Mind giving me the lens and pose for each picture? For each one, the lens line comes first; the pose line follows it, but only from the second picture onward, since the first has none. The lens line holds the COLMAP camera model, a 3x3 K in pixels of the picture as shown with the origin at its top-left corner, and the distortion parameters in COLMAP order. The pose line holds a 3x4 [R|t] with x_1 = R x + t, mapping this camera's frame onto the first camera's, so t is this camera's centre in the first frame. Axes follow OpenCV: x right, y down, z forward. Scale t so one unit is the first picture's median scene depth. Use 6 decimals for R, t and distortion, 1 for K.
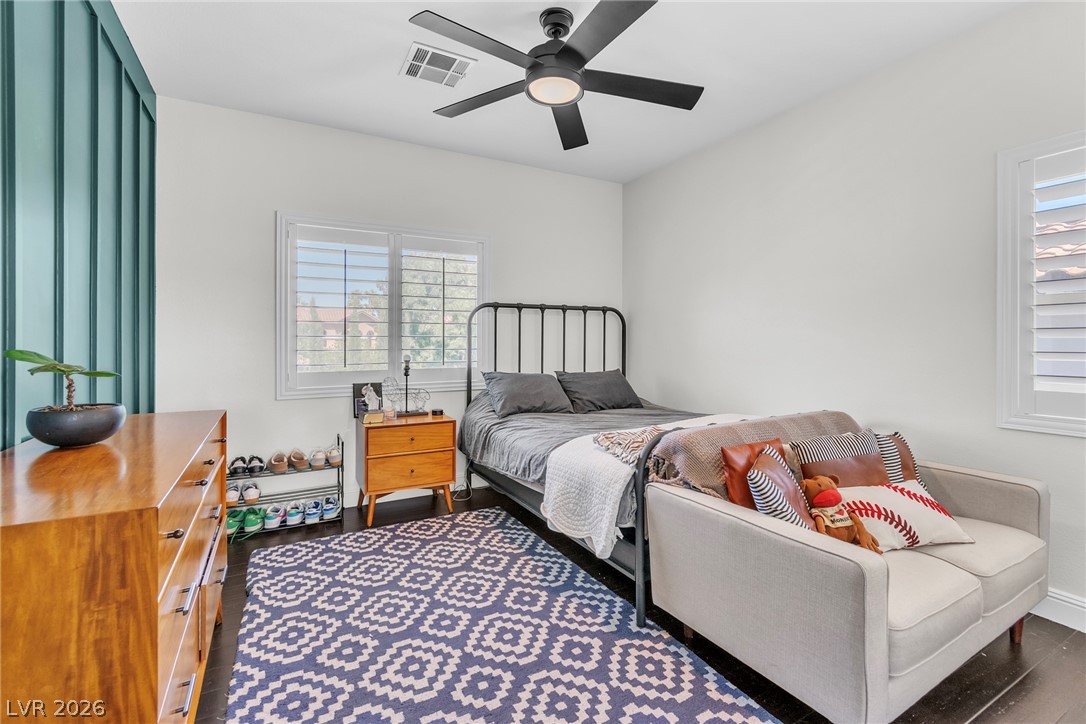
lens RADIAL K [[485.0, 0, 541.6], [0, 485.0, 356.0], [0, 0, 1]] dist [0.002061, 0.000098]
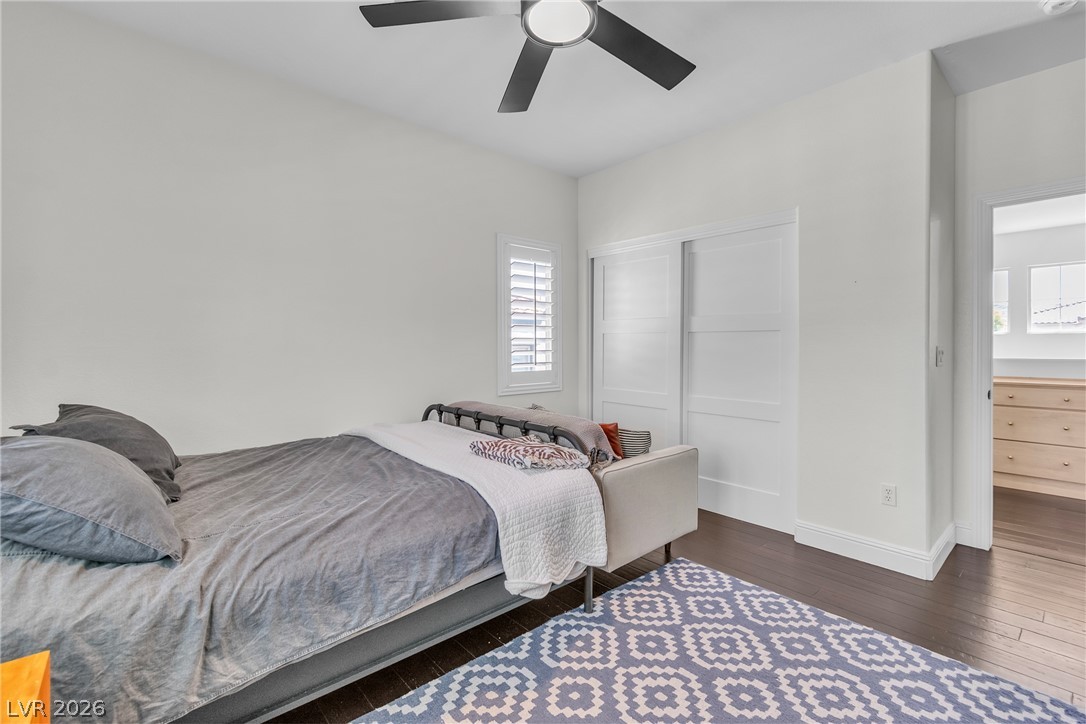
lens RADIAL K [[485.0, 0, 540.9], [0, 485.0, 350.1], [0, 0, 1]] dist [0.002061, 0.000098]
pose [[-0.220662, -0.013422, 0.975258, -0.809095], [0.026516, 0.999453, 0.019754, -0.046400], [-0.974990, 0.030219, -0.220185, 1.320767]]
